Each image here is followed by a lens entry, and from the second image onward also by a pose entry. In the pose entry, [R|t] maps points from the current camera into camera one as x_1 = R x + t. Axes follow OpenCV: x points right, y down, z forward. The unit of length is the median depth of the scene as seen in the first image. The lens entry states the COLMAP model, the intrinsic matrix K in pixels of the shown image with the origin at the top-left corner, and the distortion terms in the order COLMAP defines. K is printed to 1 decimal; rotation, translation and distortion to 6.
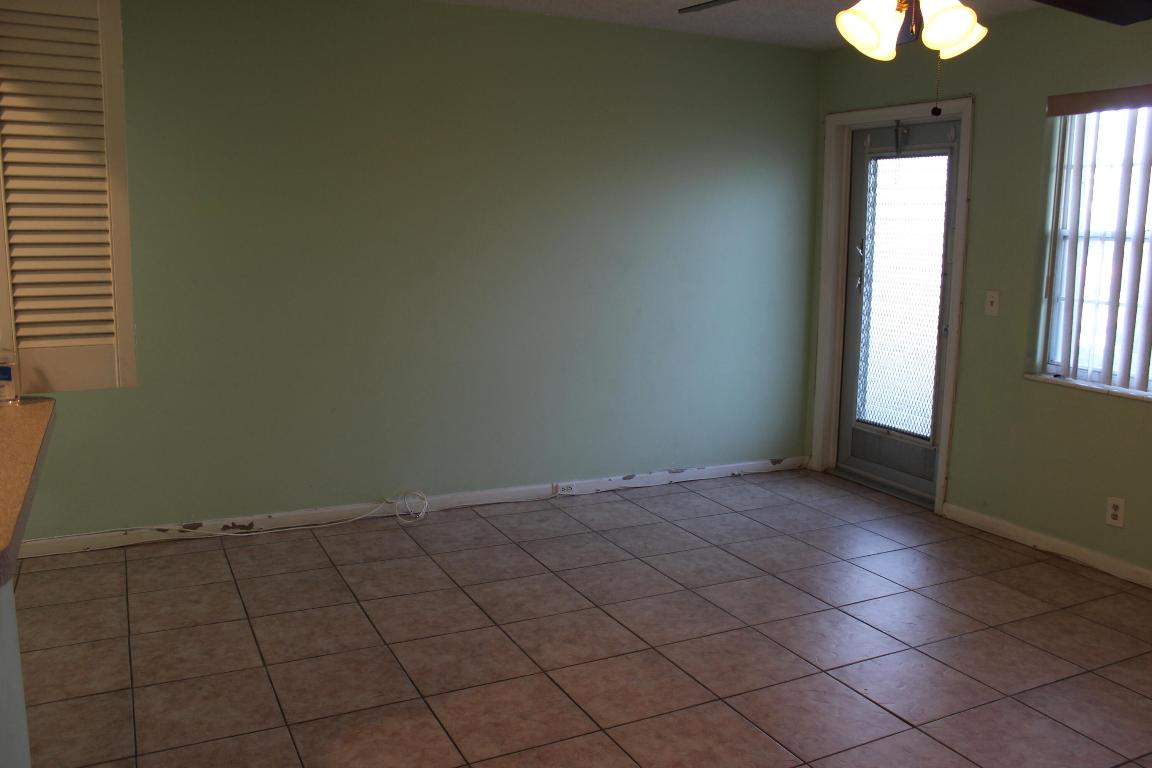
lens RADIAL K [[965.9, 0, 589.3], [0, 965.9, 387.2], [0, 0, 1]] dist [-0.172665, 0.170220]
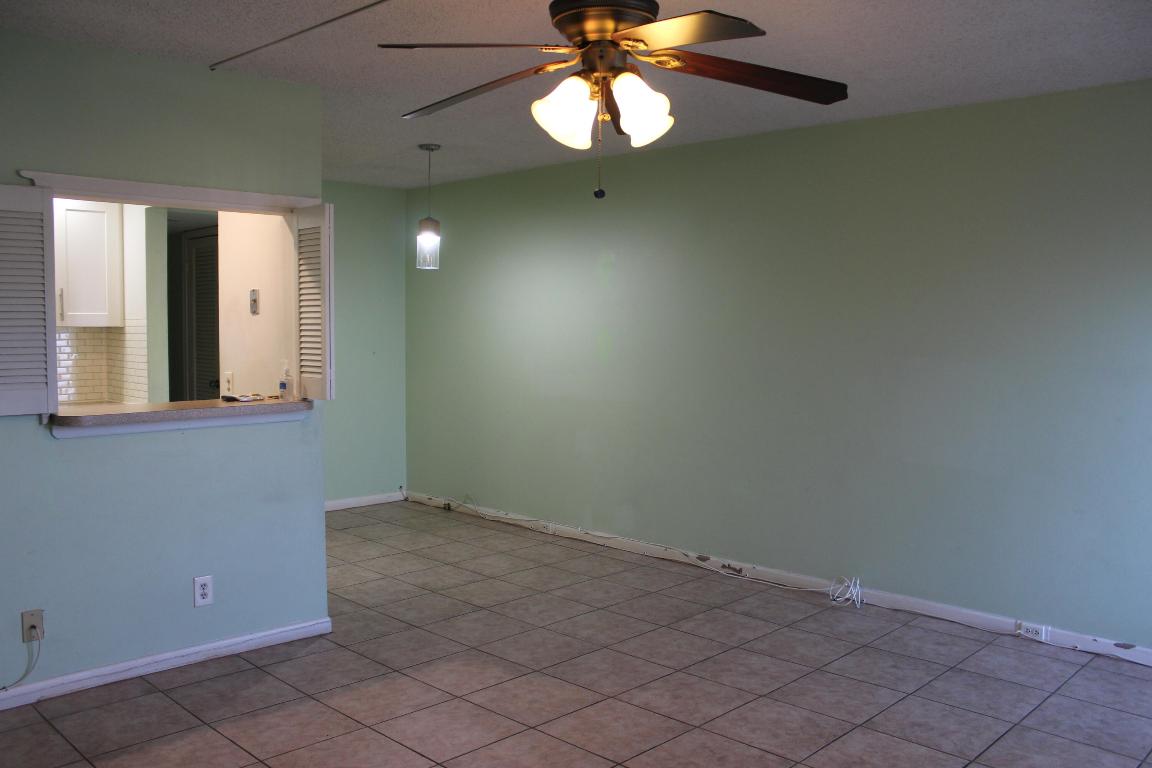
lens RADIAL K [[965.9, 0, 589.3], [0, 965.9, 387.2], [0, 0, 1]] dist [-0.172665, 0.170220]
pose [[0.330007, 0.050227, -0.942641, 0.727028], [-0.163435, 0.986543, -0.004650, -0.049340], [0.929723, 0.155596, 0.333775, 0.367754]]
